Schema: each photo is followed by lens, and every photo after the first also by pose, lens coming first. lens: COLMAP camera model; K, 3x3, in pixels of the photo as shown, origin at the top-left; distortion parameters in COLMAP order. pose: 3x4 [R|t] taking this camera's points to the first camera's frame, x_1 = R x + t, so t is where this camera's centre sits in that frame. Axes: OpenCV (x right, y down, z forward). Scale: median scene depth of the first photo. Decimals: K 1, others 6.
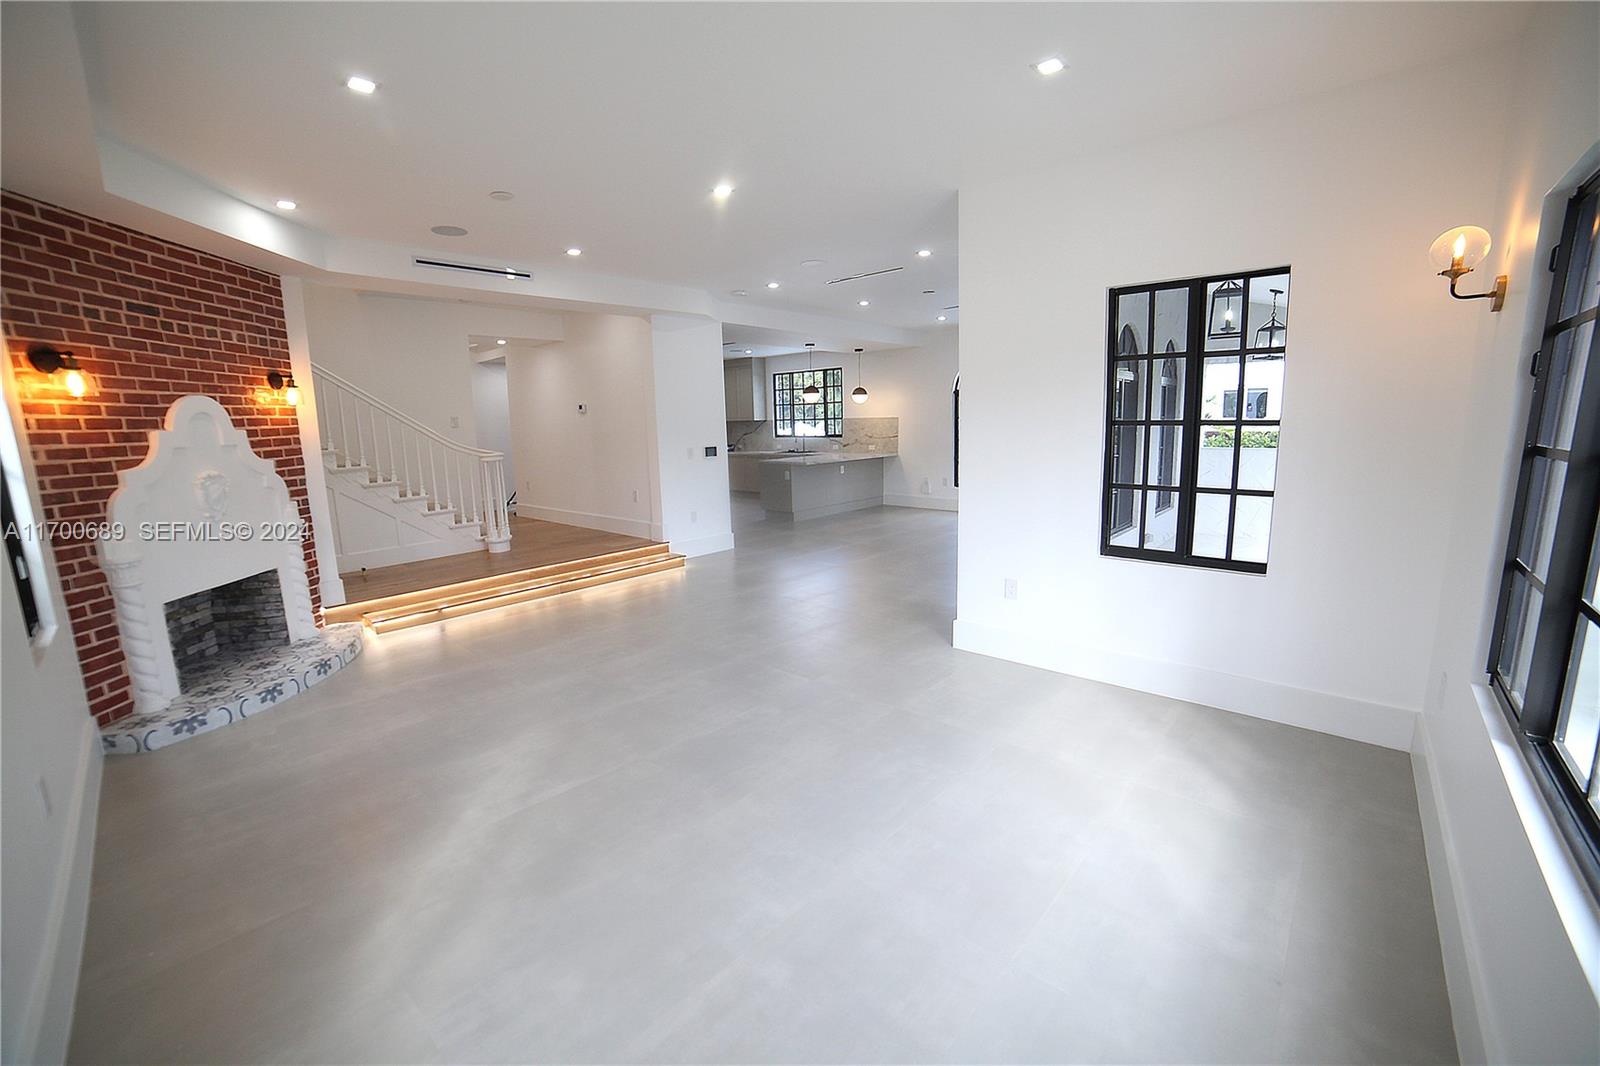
lens RADIAL K [[663.5, 0, 800.0], [0, 663.5, 533.0], [0, 0, 1]] dist [-0.000001, 0.000533]
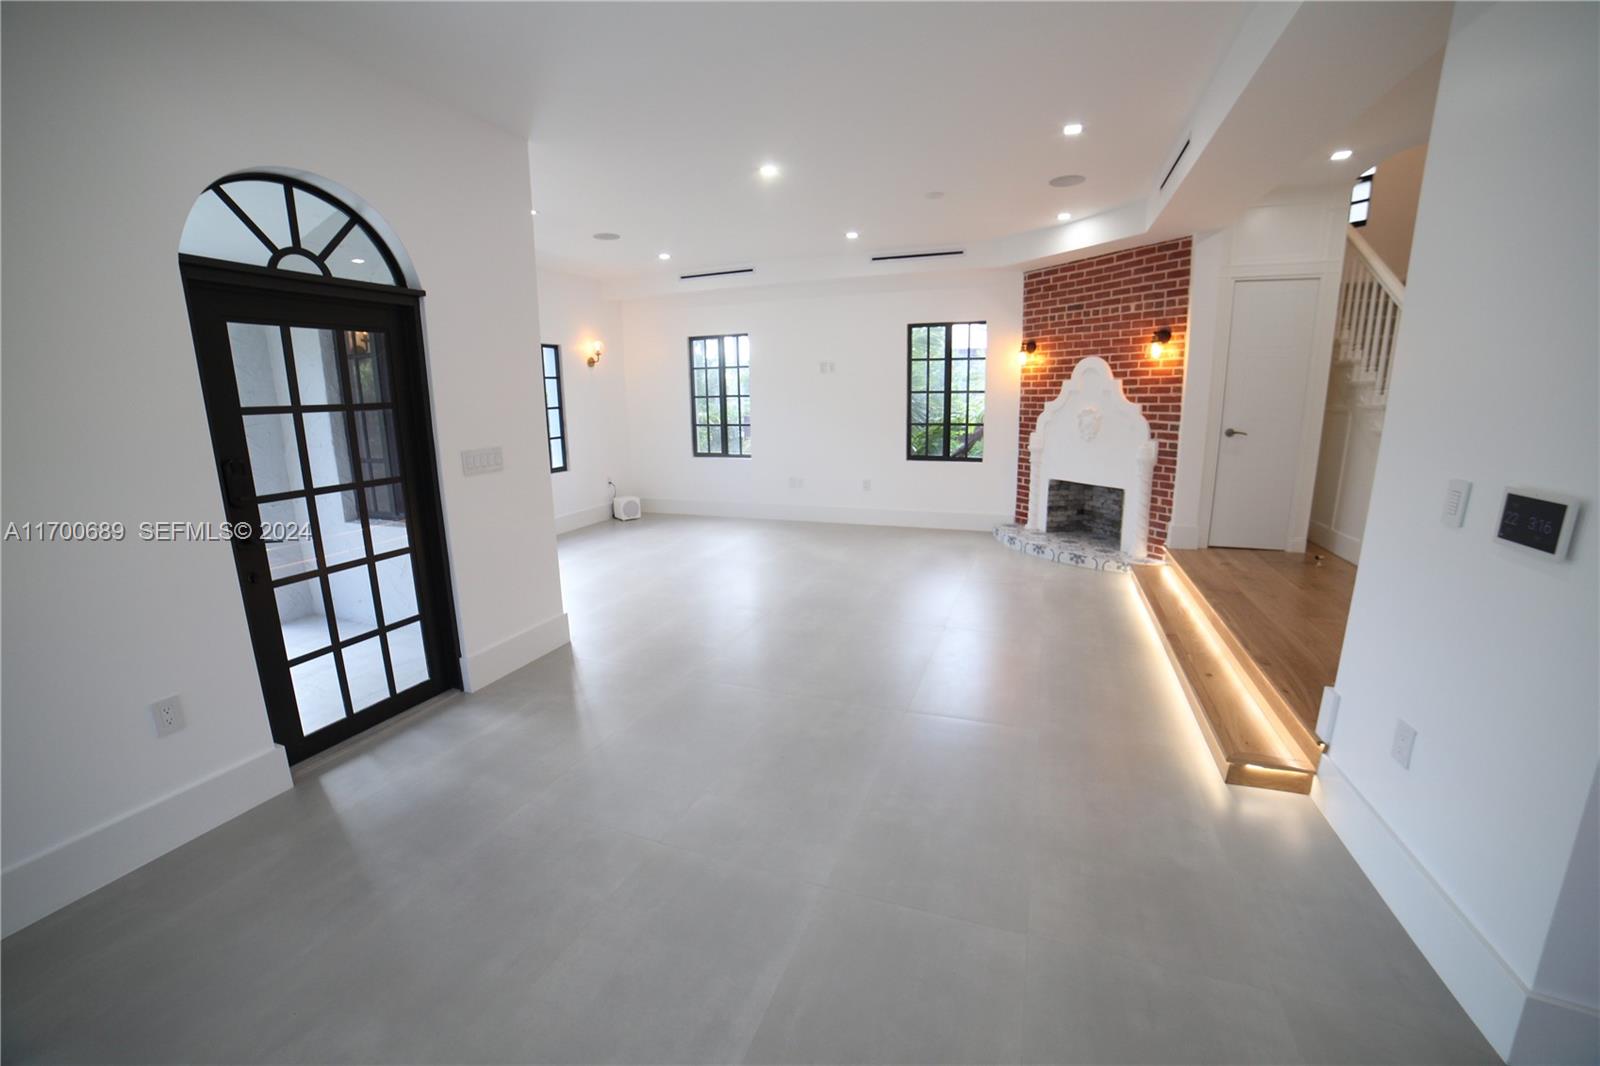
lens RADIAL K [[663.5, 0, 800.0], [0, 663.5, 533.0], [0, 0, 1]] dist [-0.000001, 0.000533]
pose [[-0.933997, 0.084157, -0.347228, 0.265067], [-0.050110, 0.931401, 0.360529, -0.331701], [0.353750, 0.354132, -0.865709, 2.131544]]
